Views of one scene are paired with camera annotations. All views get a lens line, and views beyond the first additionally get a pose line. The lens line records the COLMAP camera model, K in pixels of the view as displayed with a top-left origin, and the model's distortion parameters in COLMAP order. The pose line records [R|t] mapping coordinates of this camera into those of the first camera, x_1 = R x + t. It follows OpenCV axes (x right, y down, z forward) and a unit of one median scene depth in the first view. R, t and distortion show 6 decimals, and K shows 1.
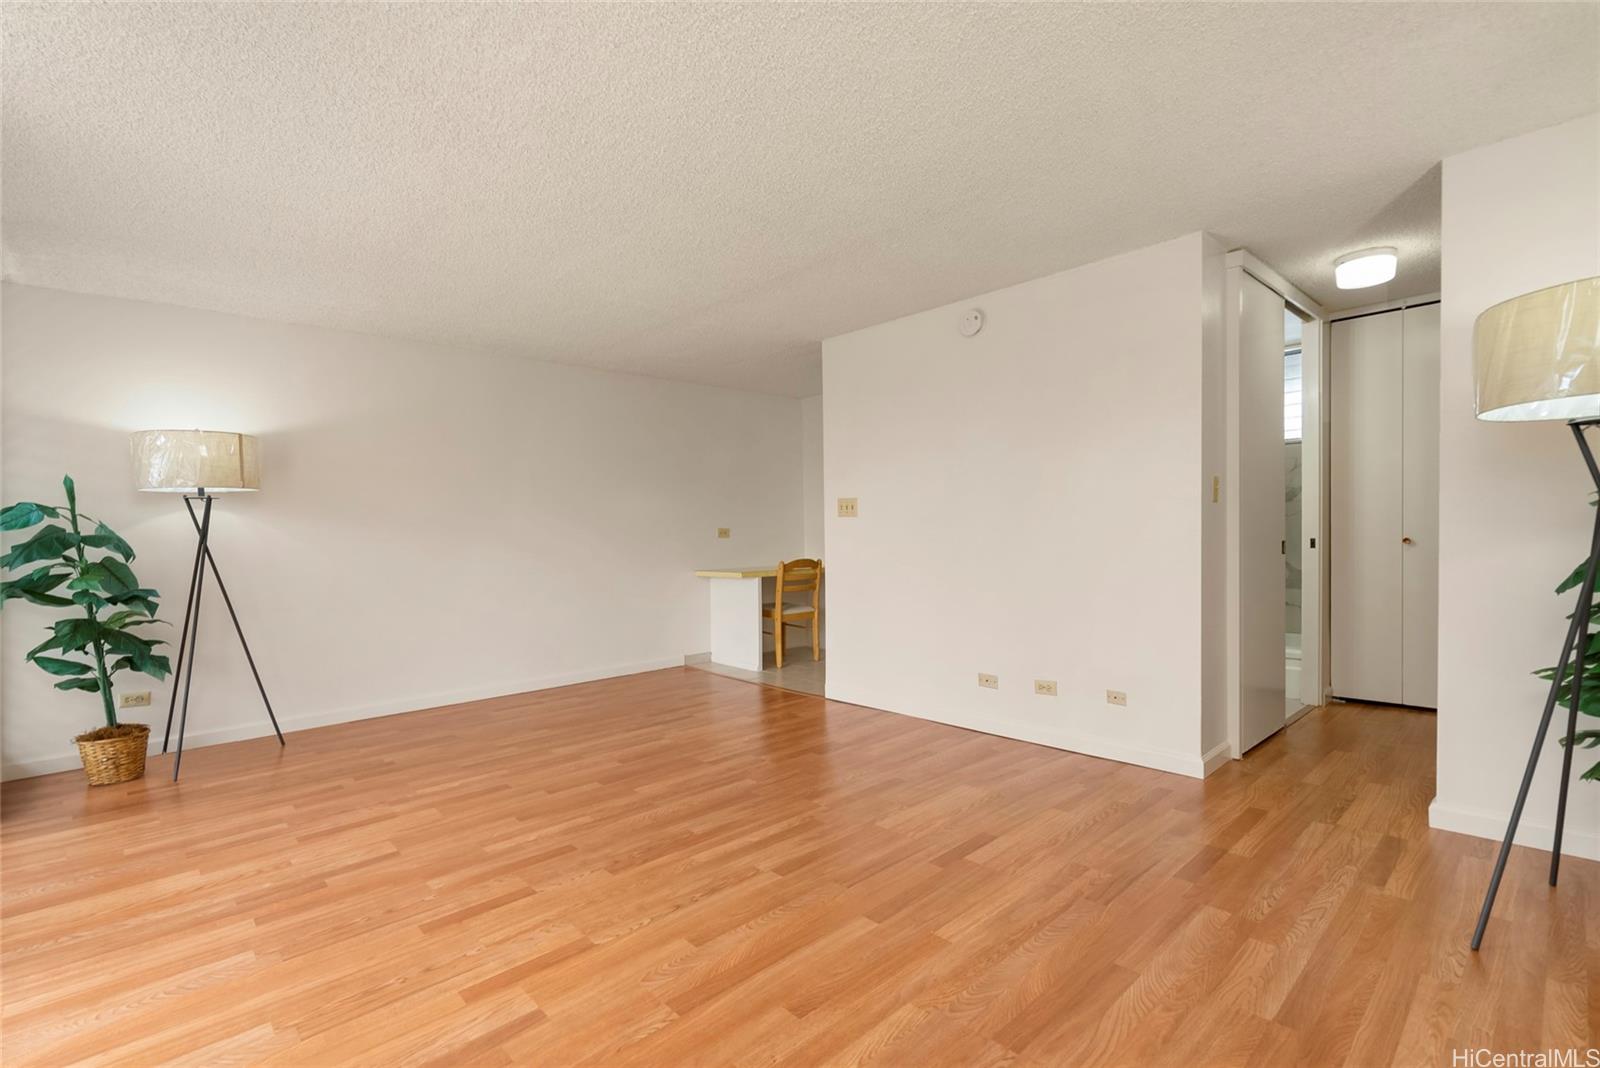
lens RADIAL K [[725.9, 0, 795.5], [0, 725.9, 526.3], [0, 0, 1]] dist [-0.002698, -0.000793]
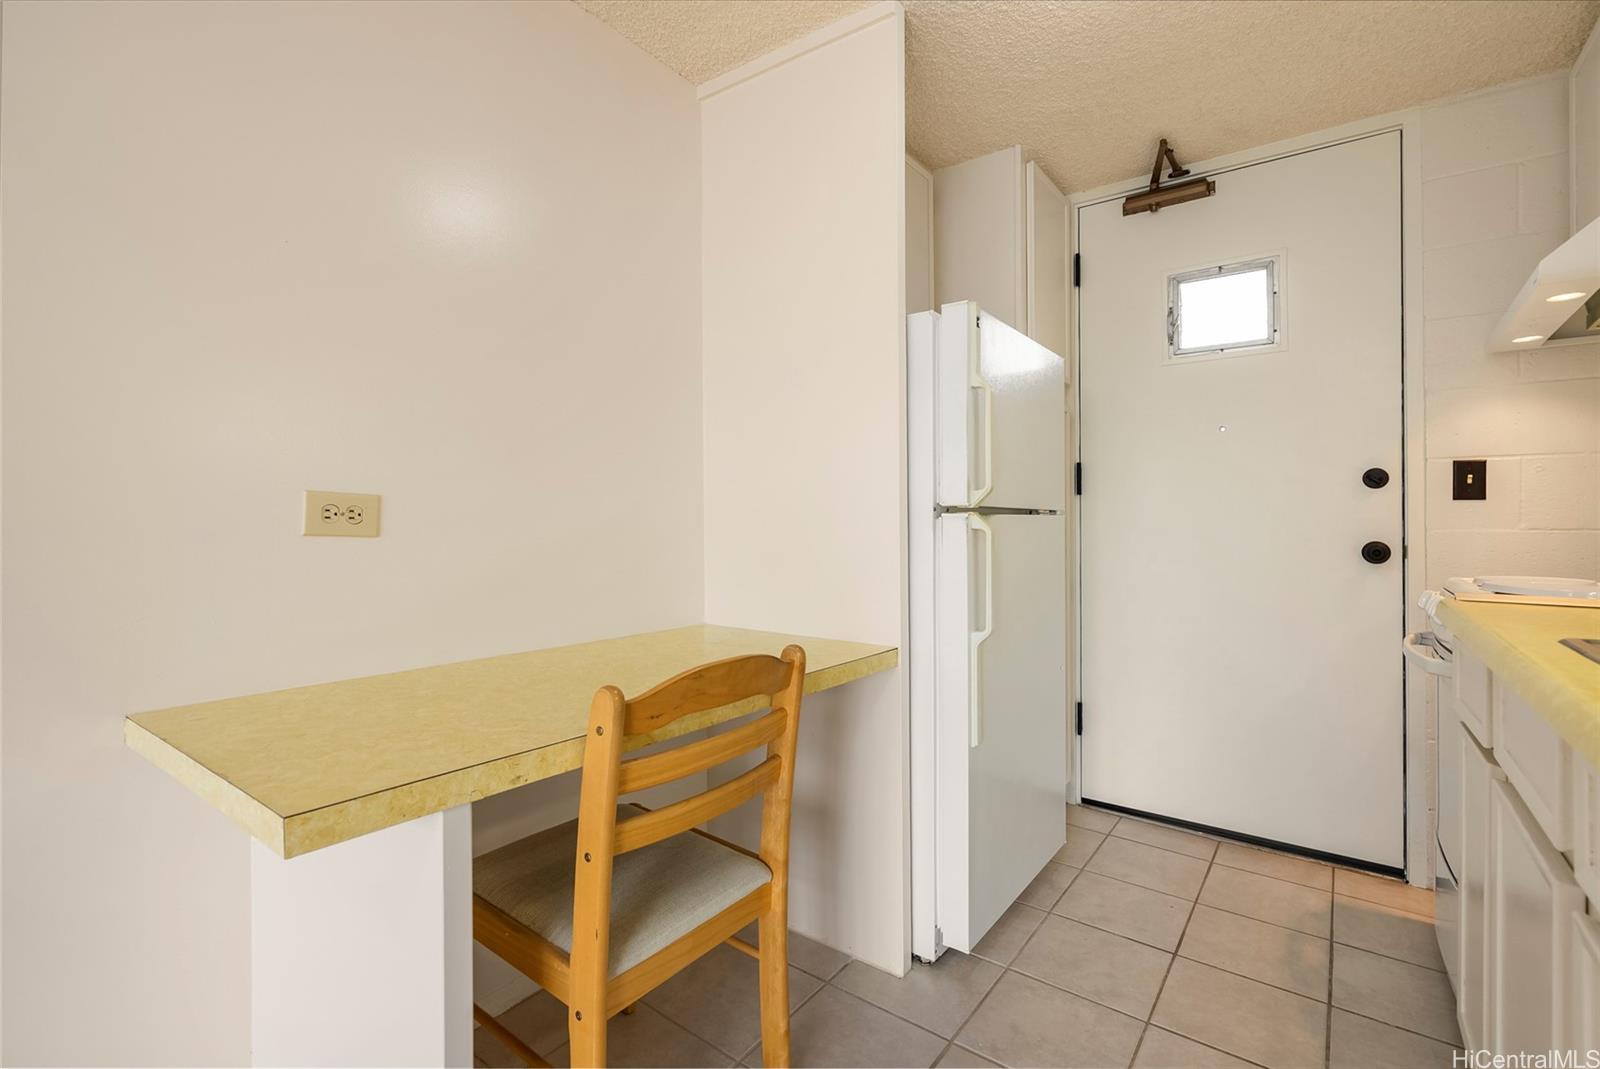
lens RADIAL K [[724.8, 0, 804.5], [0, 724.8, 507.3], [0, 0, 1]] dist [-0.000116, 0.000576]
pose [[0.980625, 0.026386, 0.194110, -0.016589], [-0.024163, 0.999613, -0.013808, 0.013679], [-0.194399, 0.008850, 0.980883, 1.661122]]
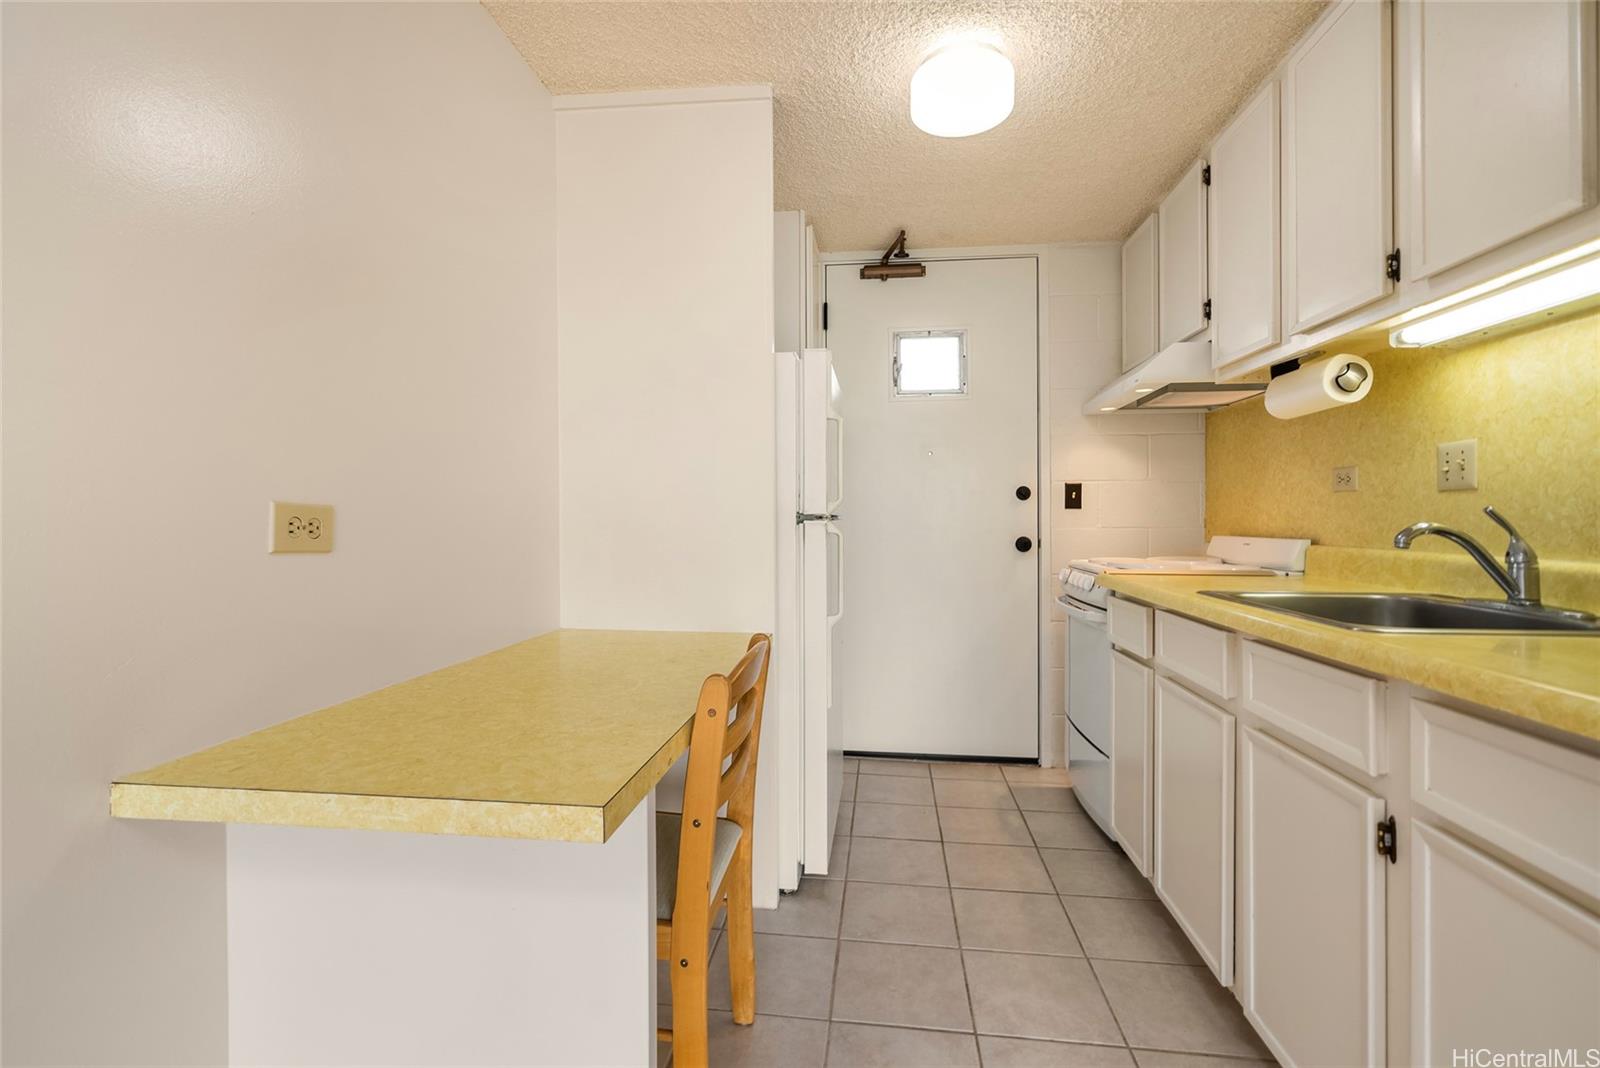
lens RADIAL K [[728.2, 0, 788.4], [0, 728.2, 503.2], [0, 0, 1]] dist [-0.002099, 0.000482]
pose [[0.758581, 0.032730, 0.650757, -0.280805], [-0.020972, 0.999447, -0.025821, 0.009686], [-0.651242, 0.005940, 0.758847, 1.680738]]
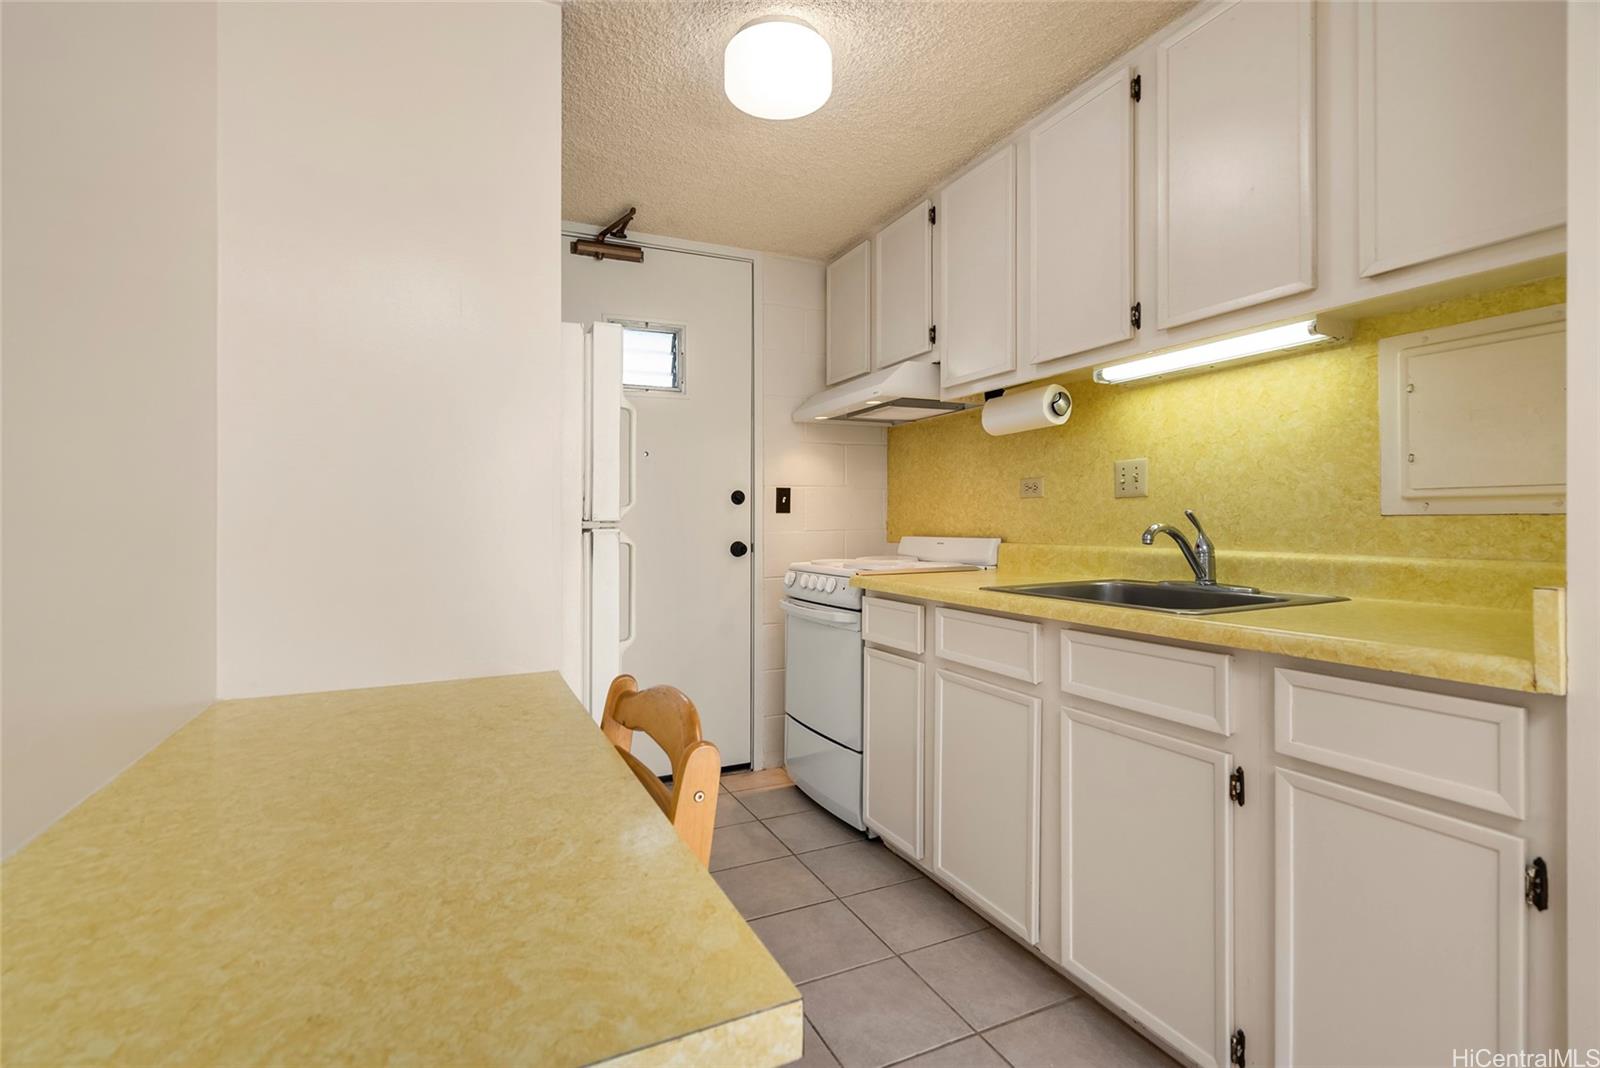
lens RADIAL K [[730.7, 0, 779.8], [0, 730.7, 499.9], [0, 0, 1]] dist [-0.002254, 0.000011]
pose [[0.304213, 0.042217, 0.951668, -0.322418], [-0.003817, 0.999063, -0.043099, 0.009248], [-0.952596, 0.009479, 0.304089, 1.897551]]
